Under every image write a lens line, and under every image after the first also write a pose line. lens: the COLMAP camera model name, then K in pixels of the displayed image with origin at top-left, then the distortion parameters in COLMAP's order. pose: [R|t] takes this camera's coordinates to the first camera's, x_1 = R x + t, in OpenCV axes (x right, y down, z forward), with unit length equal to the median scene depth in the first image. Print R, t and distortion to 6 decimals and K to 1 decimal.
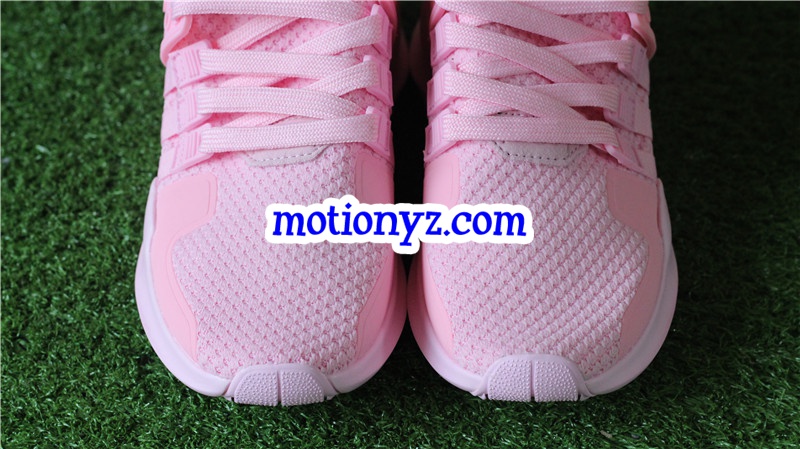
lens RADIAL K [[1985.0, 0, 402.4], [0, 1985.0, 223.2], [0, 0, 1]] dist [-0.108993, 0.000000]
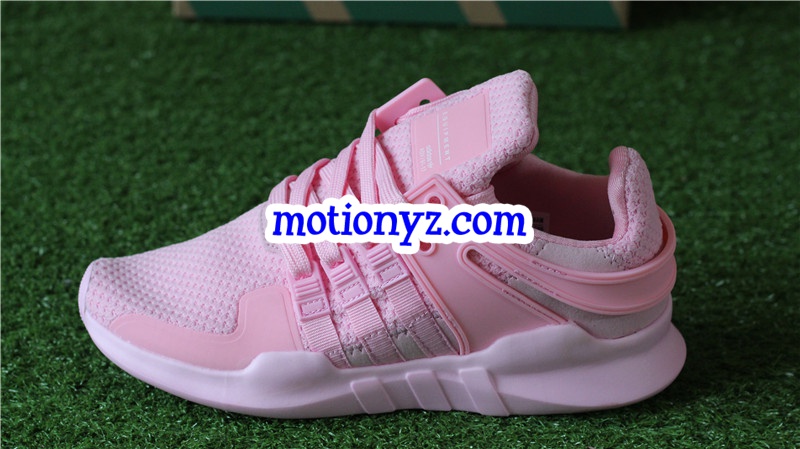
lens RADIAL K [[1985.0, 0, 398.0], [0, 1985.0, 242.9], [0, 0, 1]] dist [-0.108993, 0.000000]
pose [[0.999501, 0.014247, 0.028182, -0.041658], [-0.004407, 0.946637, -0.322271, 0.335076], [-0.031270, 0.321986, 0.946228, -0.118217]]
